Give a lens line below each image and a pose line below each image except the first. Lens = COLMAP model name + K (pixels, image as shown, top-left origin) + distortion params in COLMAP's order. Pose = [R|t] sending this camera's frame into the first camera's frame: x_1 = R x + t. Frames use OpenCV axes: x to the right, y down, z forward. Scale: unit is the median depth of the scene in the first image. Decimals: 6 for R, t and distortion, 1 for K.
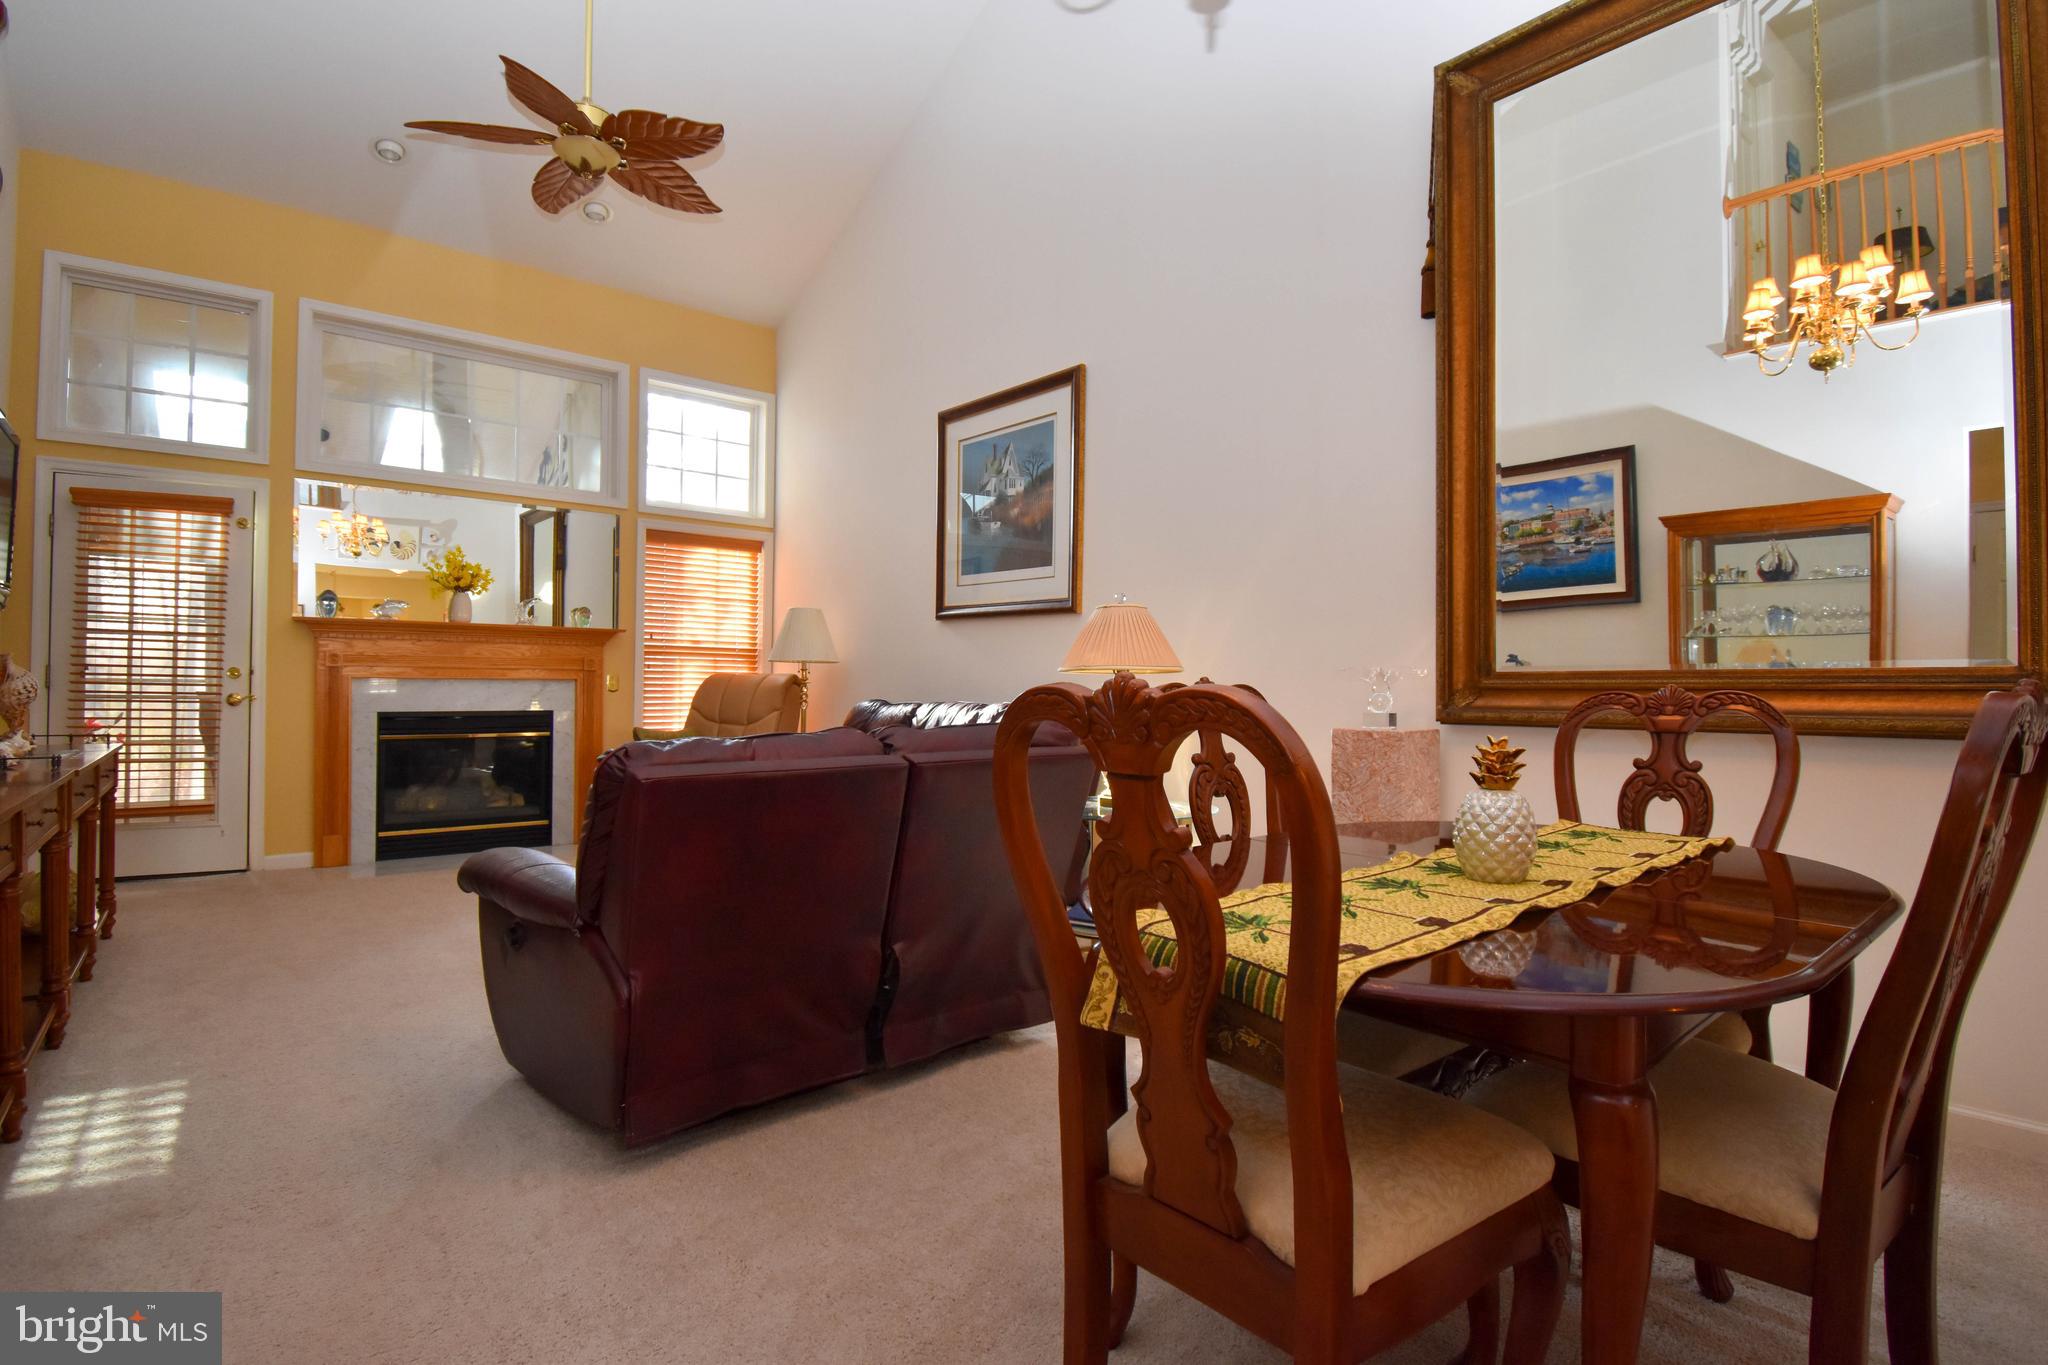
lens RADIAL K [[1000.9, 0, 1033.3], [0, 1000.9, 684.8], [0, 0, 1]] dist [0.027025, -0.029652]
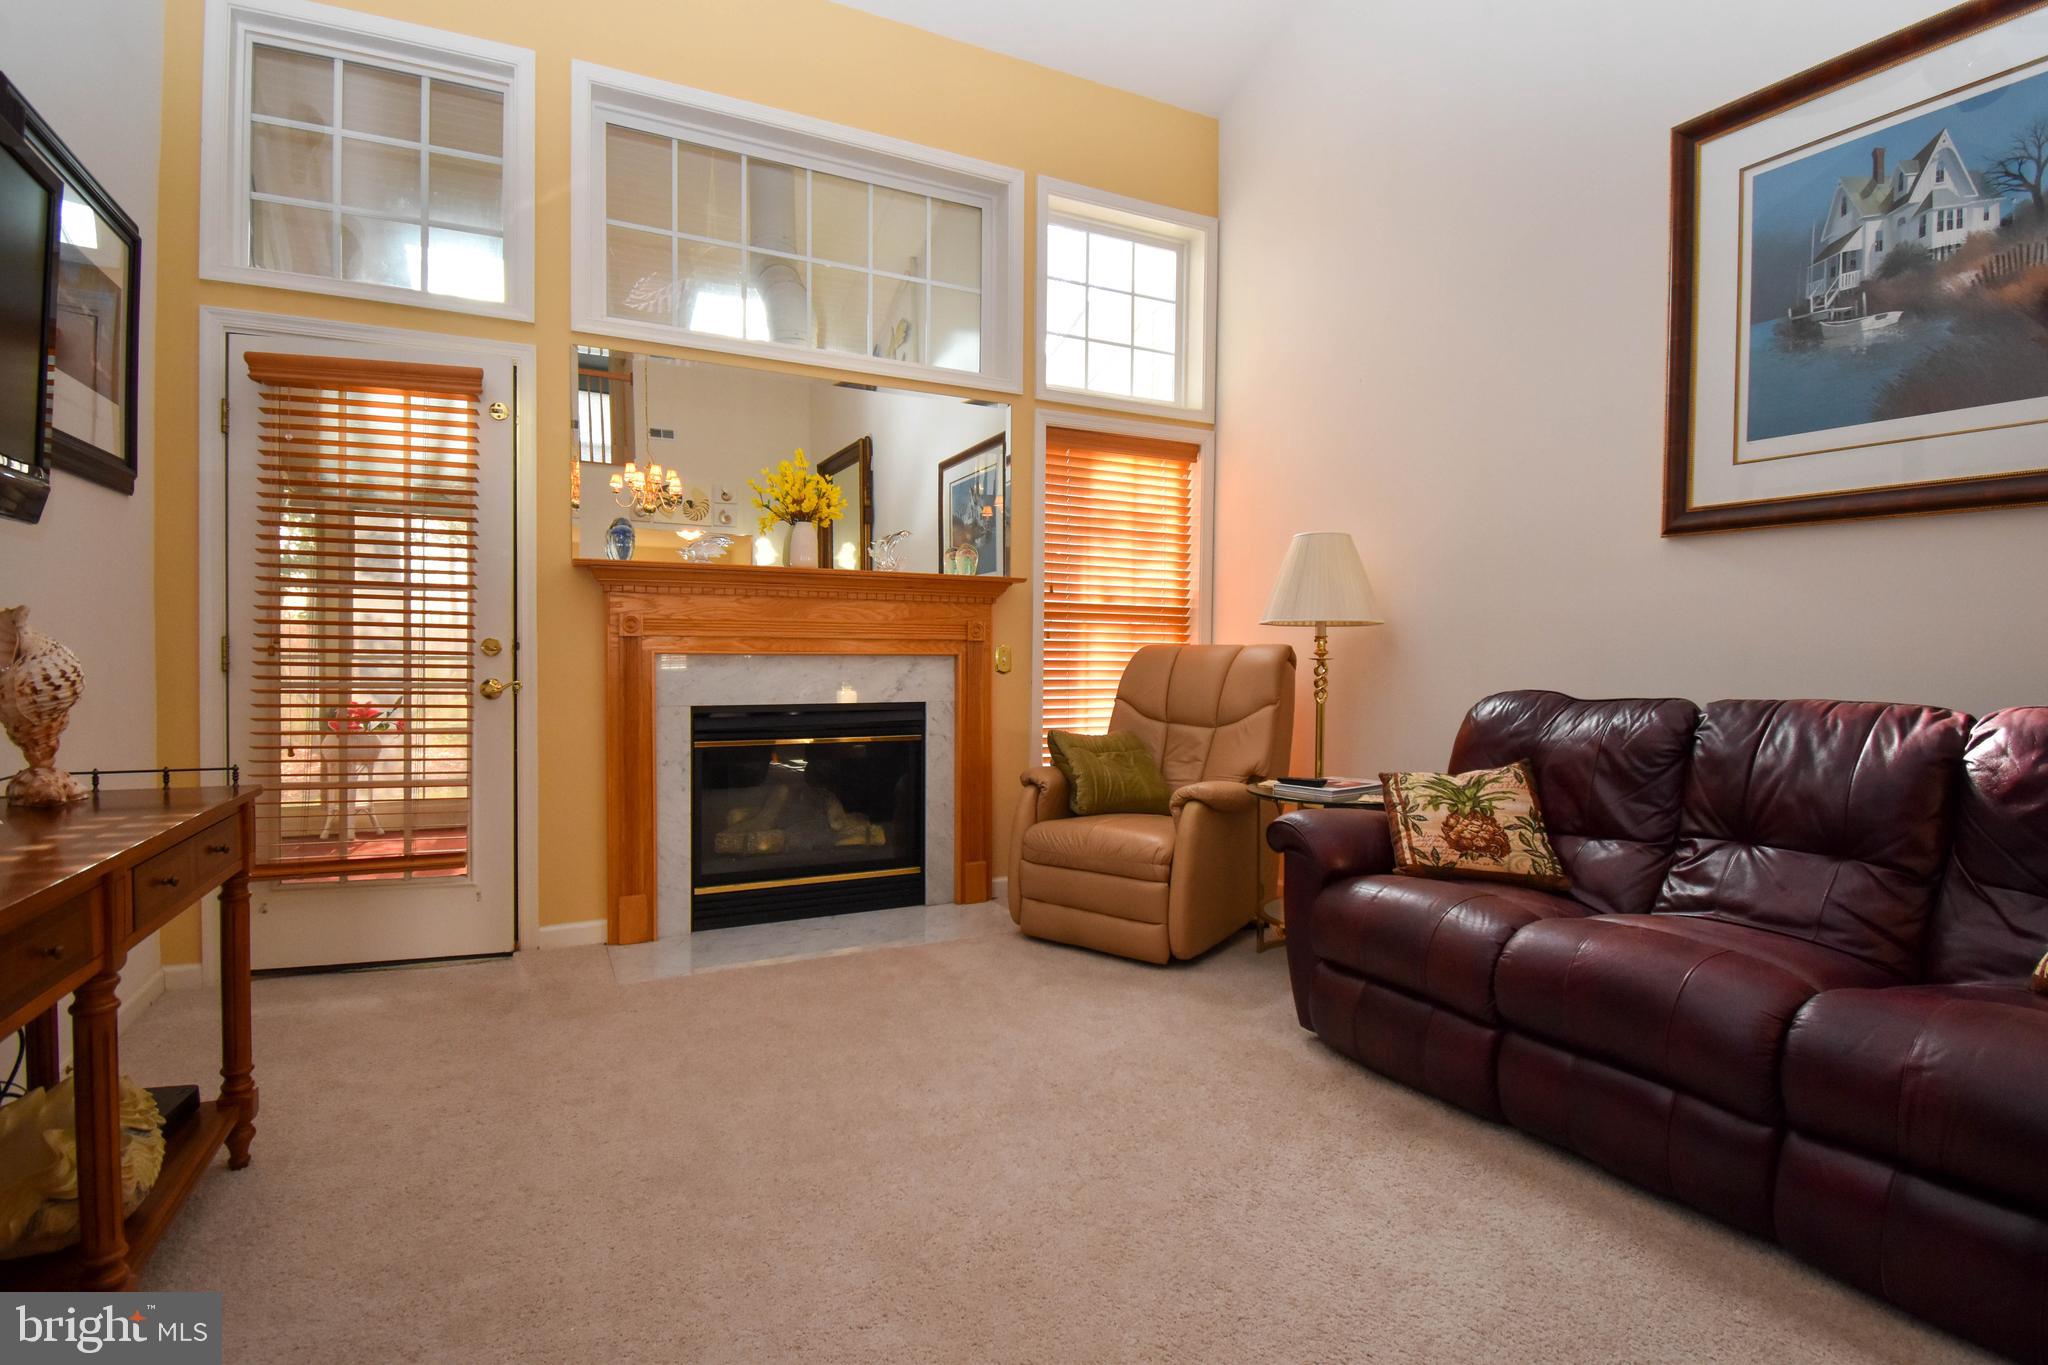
lens RADIAL K [[1000.9, 0, 1033.3], [0, 1000.9, 684.8], [0, 0, 1]] dist [0.027025, -0.029652]
pose [[0.974567, 0.003444, -0.224072, -0.286728], [0.002968, 0.999596, 0.028271, -0.004644], [0.224079, -0.028217, 0.974162, 0.412460]]
